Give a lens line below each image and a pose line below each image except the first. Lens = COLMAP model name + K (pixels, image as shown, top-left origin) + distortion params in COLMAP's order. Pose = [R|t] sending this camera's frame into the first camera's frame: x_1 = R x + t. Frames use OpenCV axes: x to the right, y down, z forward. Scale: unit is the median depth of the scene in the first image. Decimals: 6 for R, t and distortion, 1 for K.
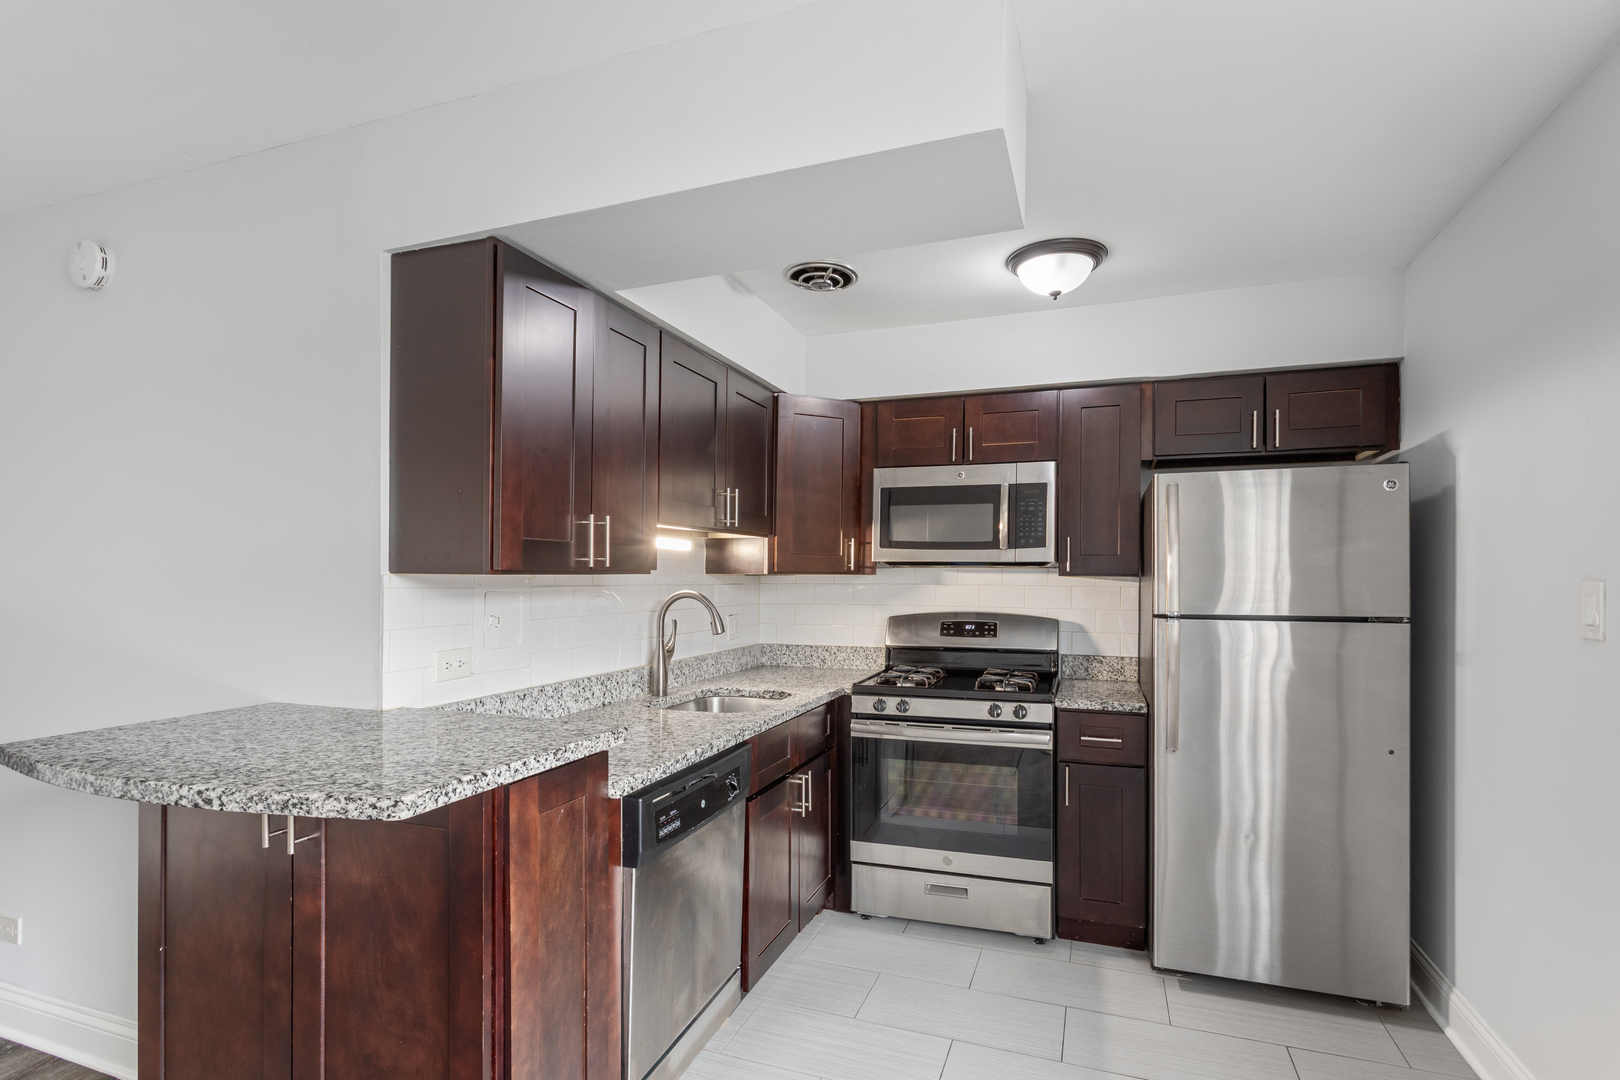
lens RADIAL K [[773.0, 0, 822.1], [0, 773.0, 581.0], [0, 0, 1]] dist [-0.002360, 0.002429]
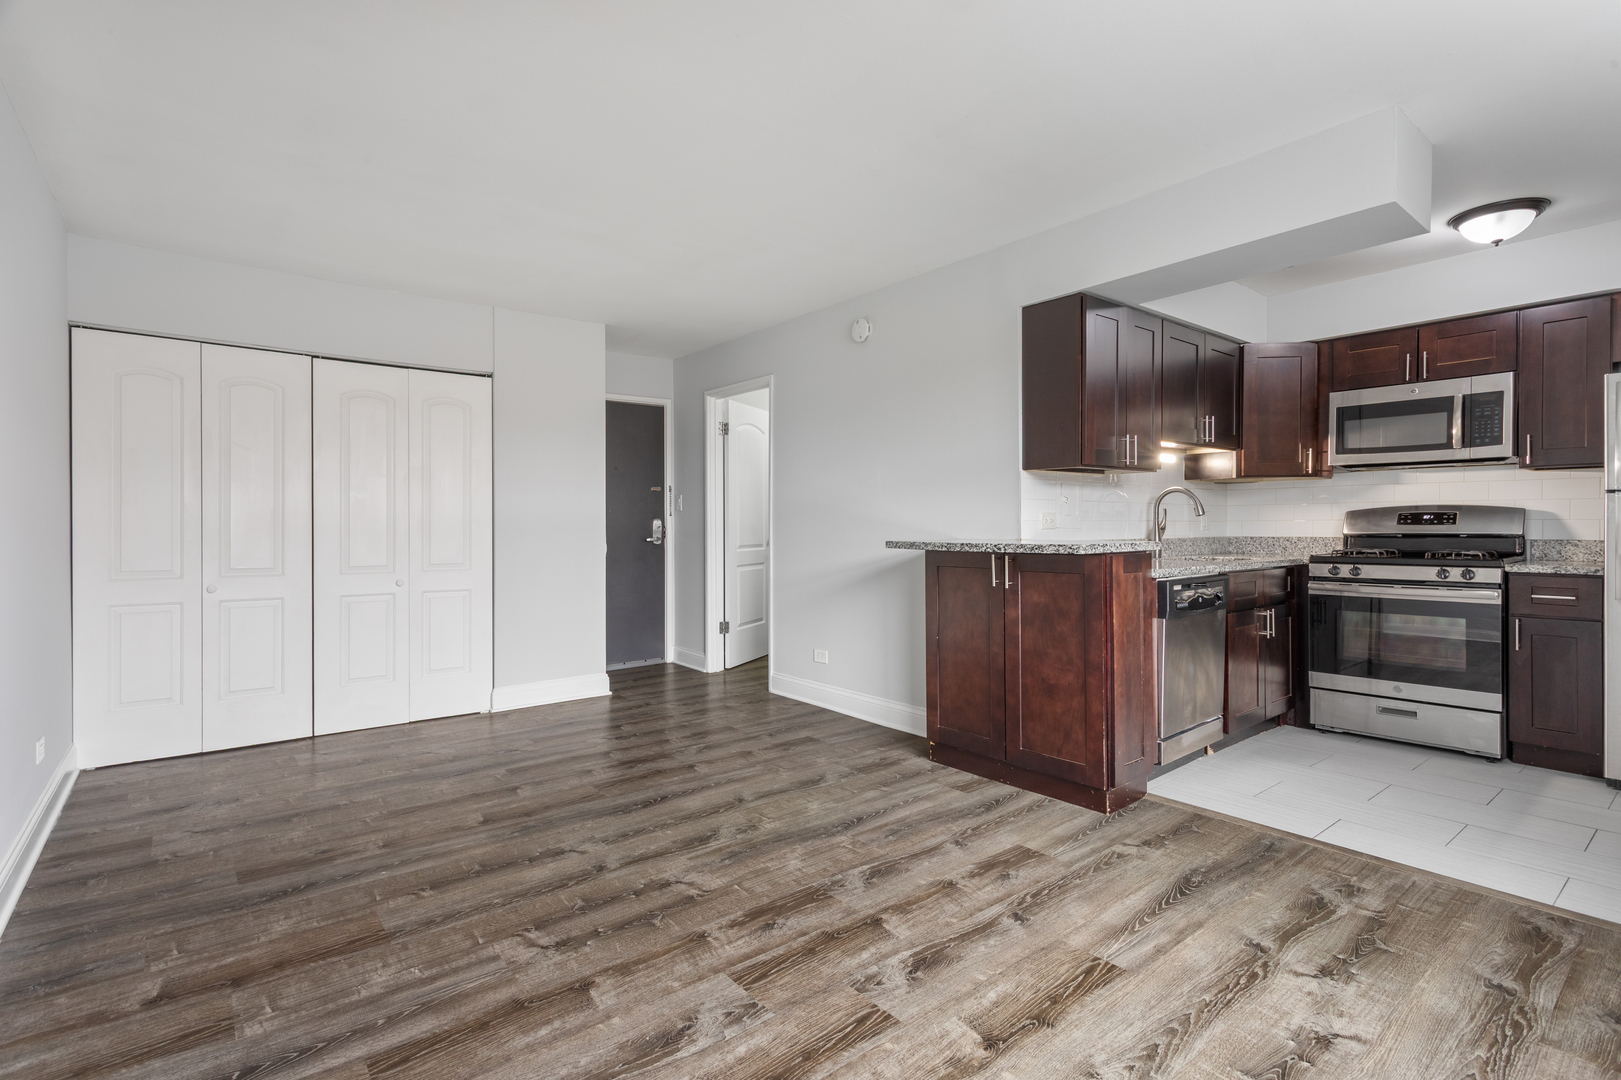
lens RADIAL K [[773.5, 0, 805.5], [0, 773.5, 527.4], [0, 0, 1]] dist [-0.002360, 0.002429]
pose [[0.849507, -0.005337, -0.527551, 0.003795], [0.002542, 0.999979, -0.006023, 0.095865], [0.527572, 0.003775, 0.849502, -0.632487]]
